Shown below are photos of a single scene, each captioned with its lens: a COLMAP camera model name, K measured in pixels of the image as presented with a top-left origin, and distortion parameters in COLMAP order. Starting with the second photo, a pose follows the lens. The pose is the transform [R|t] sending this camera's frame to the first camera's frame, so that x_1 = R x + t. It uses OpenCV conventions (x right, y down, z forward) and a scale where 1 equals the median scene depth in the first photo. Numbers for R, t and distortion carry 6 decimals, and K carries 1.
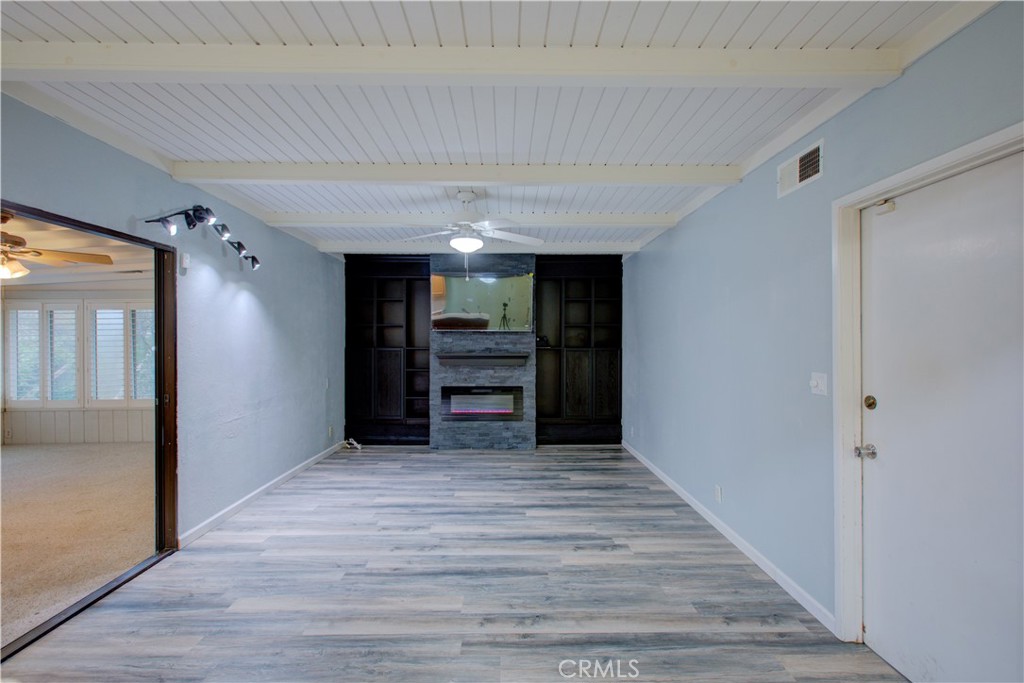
lens RADIAL K [[472.7, 0, 506.9], [0, 472.7, 337.8], [0, 0, 1]] dist [-0.015974, 0.001713]
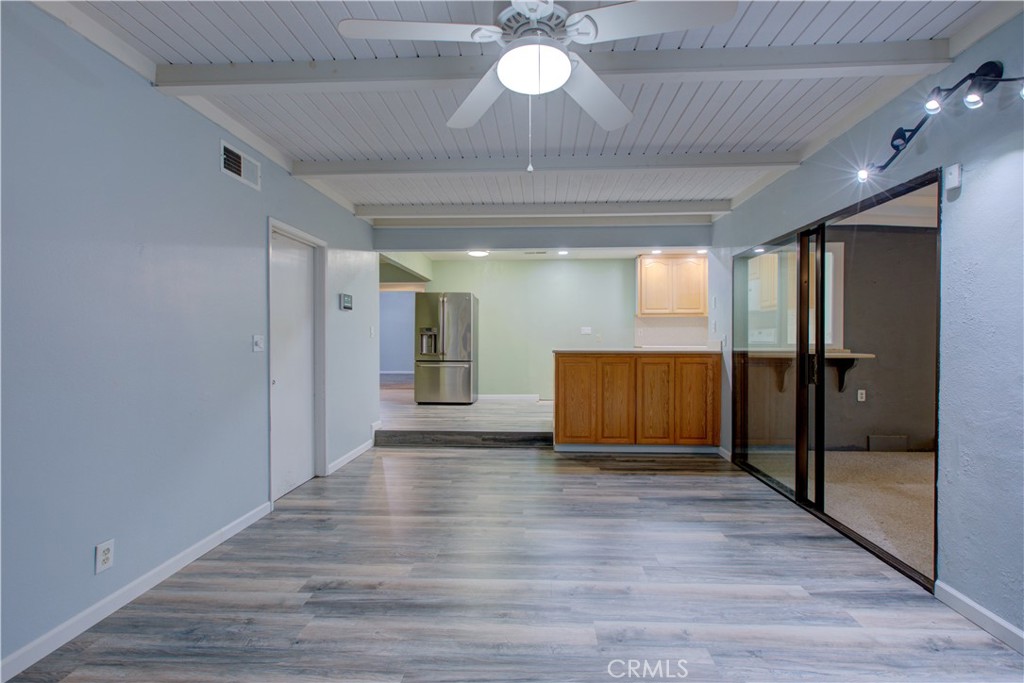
lens RADIAL K [[472.7, 0, 517.5], [0, 472.7, 341.5], [0, 0, 1]] dist [-0.015974, 0.001713]
pose [[-0.998406, 0.000820, 0.056430, -0.112502], [0.001071, 0.999990, 0.004430, 0.065335], [-0.056426, 0.004483, -0.998397, 1.719912]]
